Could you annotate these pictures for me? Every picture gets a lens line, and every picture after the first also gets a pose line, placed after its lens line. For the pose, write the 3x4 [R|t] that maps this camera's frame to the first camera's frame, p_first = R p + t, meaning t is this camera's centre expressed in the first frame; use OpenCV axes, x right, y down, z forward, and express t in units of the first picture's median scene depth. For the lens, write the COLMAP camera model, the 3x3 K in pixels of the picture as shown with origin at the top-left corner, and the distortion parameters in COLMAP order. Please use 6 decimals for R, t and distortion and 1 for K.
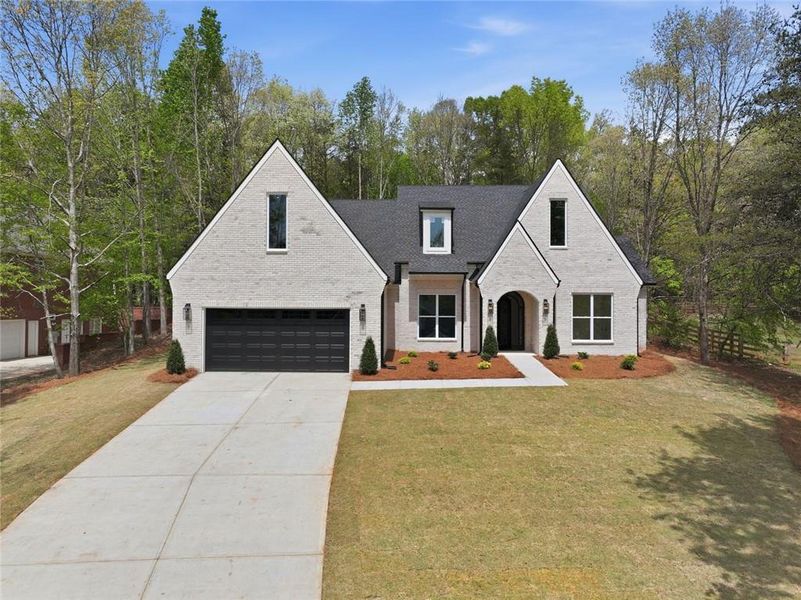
lens RADIAL K [[545.4, 0, 400.5], [0, 545.4, 300.0], [0, 0, 1]] dist [0.004563, -0.000245]
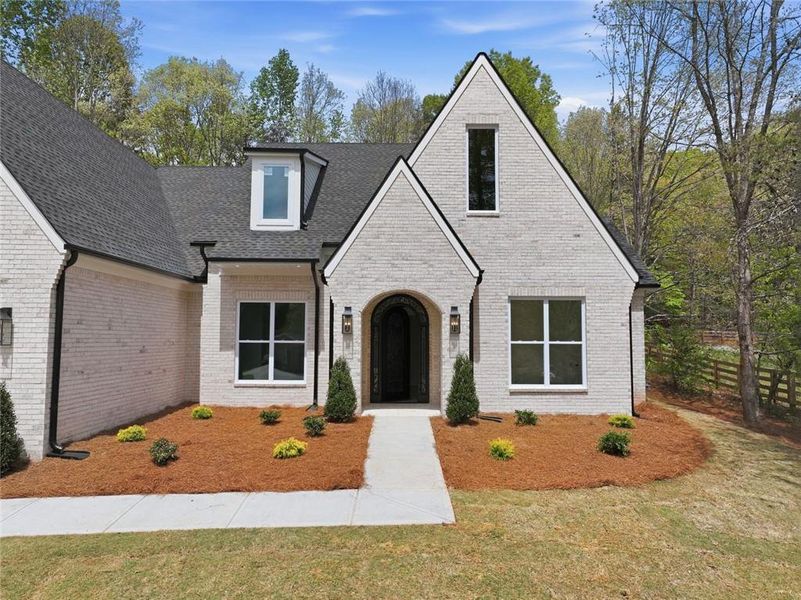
lens RADIAL K [[545.4, 0, 400.5], [0, 545.4, 300.0], [0, 0, 1]] dist [0.004563, -0.000245]
pose [[0.999671, 0.002376, 0.025531, 0.192927], [-0.000801, 0.998106, -0.061512, 0.023312], [-0.025629, 0.061472, 0.997780, 0.464304]]
